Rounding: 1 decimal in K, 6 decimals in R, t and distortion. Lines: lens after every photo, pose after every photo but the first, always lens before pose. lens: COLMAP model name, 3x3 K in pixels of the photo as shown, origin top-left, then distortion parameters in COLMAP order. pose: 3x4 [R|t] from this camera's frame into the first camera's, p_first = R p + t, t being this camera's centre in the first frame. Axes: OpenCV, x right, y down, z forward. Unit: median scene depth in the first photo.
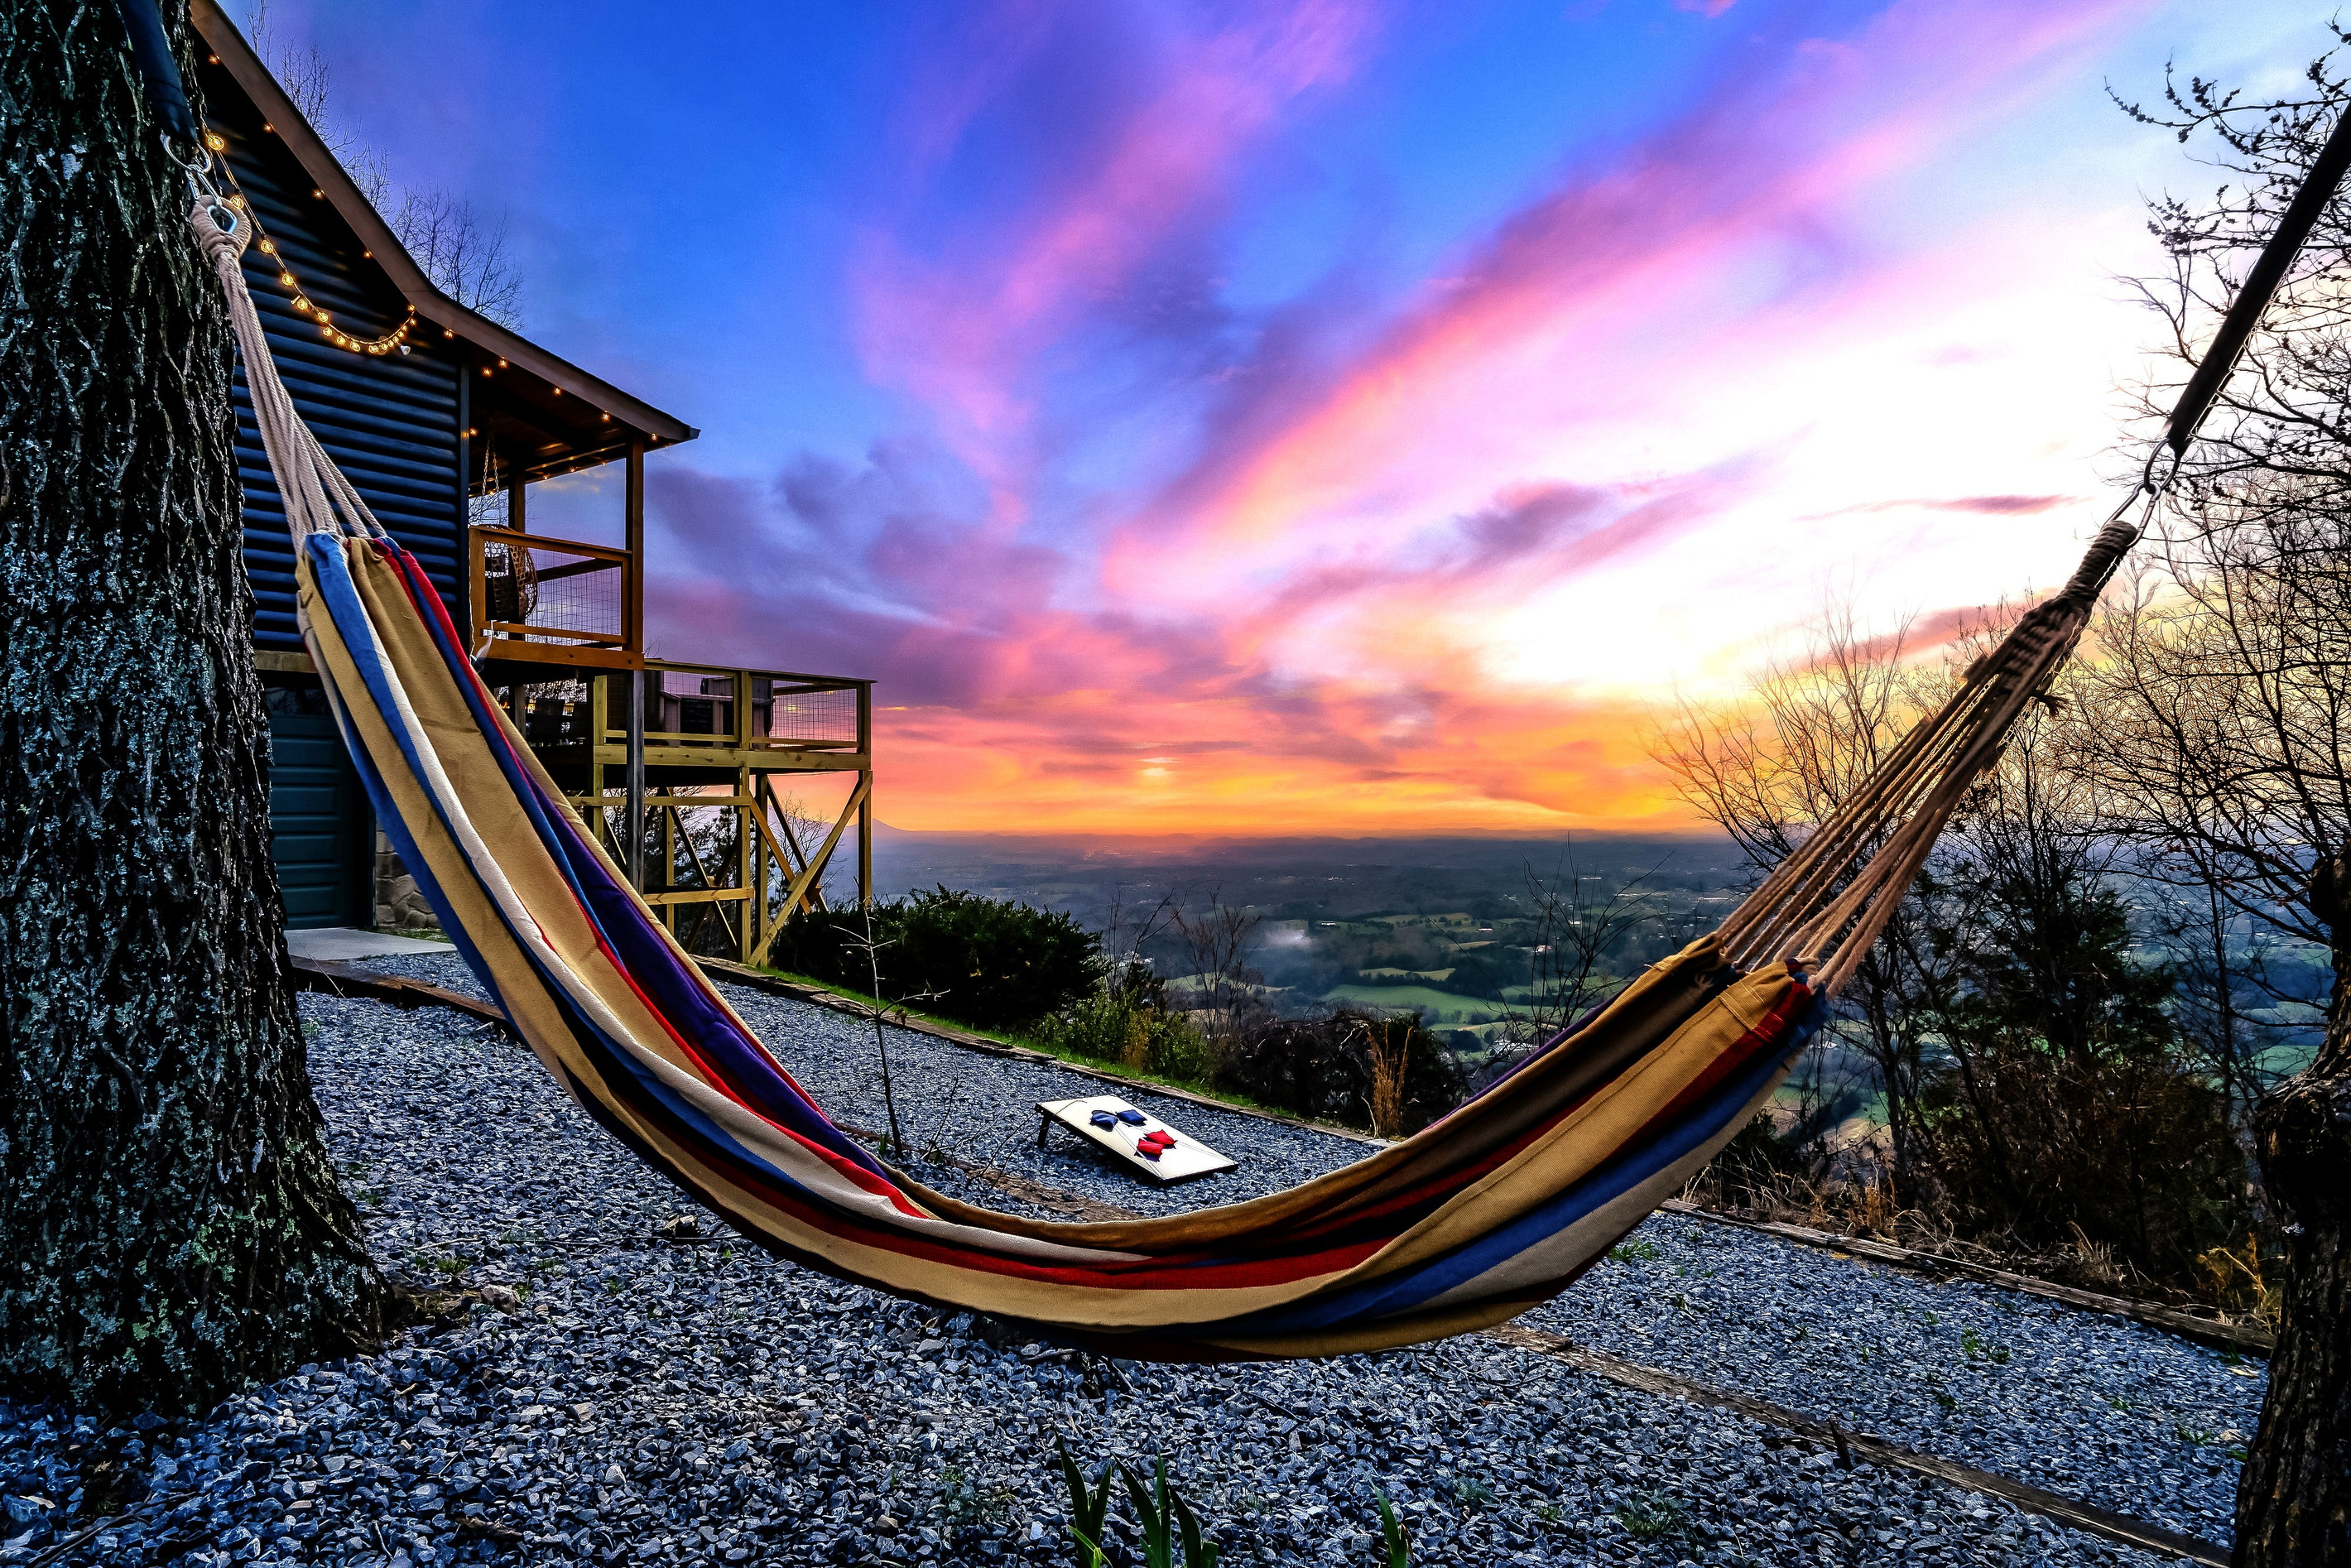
lens RADIAL K [[1356.0, 0, 1176.5], [0, 1356.0, 804.7], [0, 0, 1]] dist [0.008433, 0.001993]
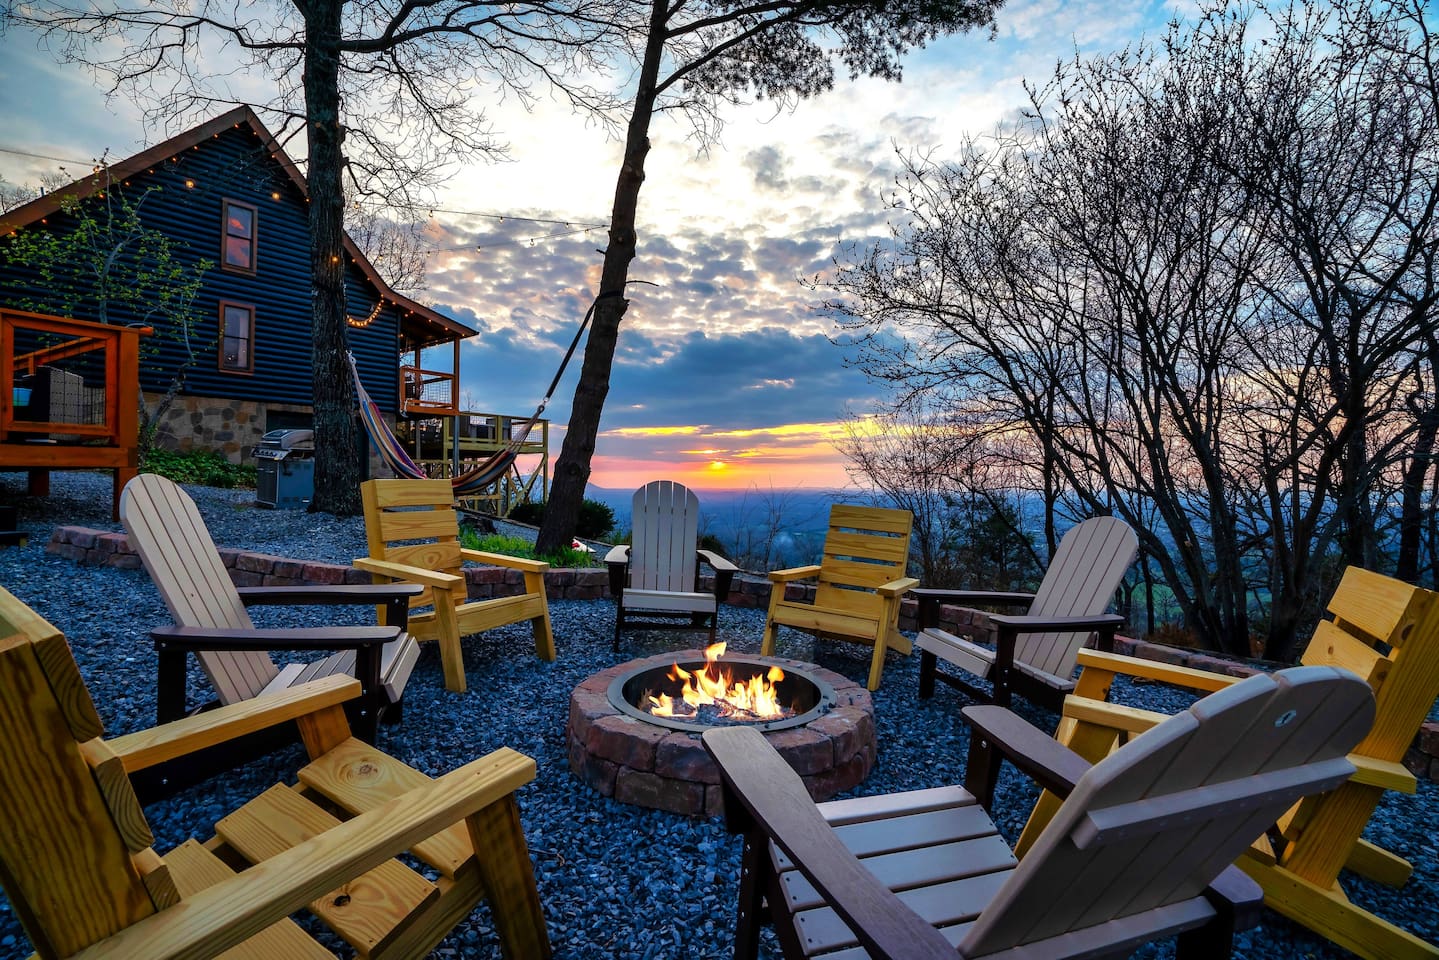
lens RADIAL K [[670.7, 0, 716.8], [0, 670.7, 488.1], [0, 0, 1]] dist [-0.006241, -0.000563]
pose [[0.998707, 0.016661, -0.048036, 0.215413], [-0.016122, 0.999803, 0.011590, 0.027671], [0.048219, -0.010800, 0.998778, -0.377109]]
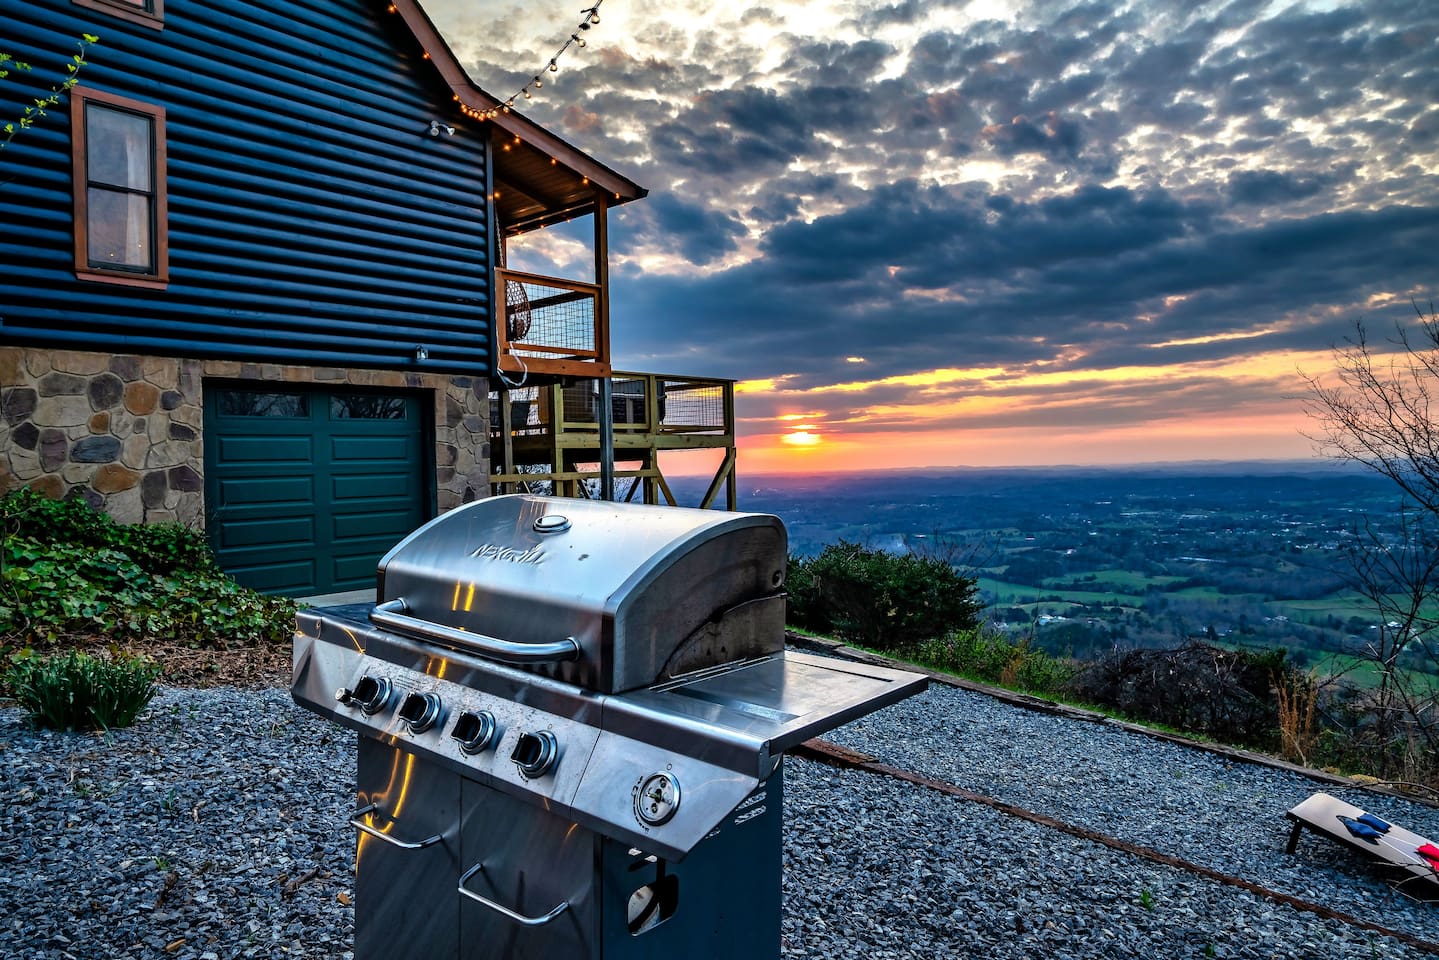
lens RADIAL K [[904.2, 0, 734.9], [0, 904.2, 465.7], [0, 0, 1]] dist [-0.001720, 0.006616]
pose [[0.996613, -0.017392, -0.080375, -0.199501], [0.018145, 0.999798, 0.008654, -0.018897], [0.080209, -0.010083, 0.996727, 0.143106]]
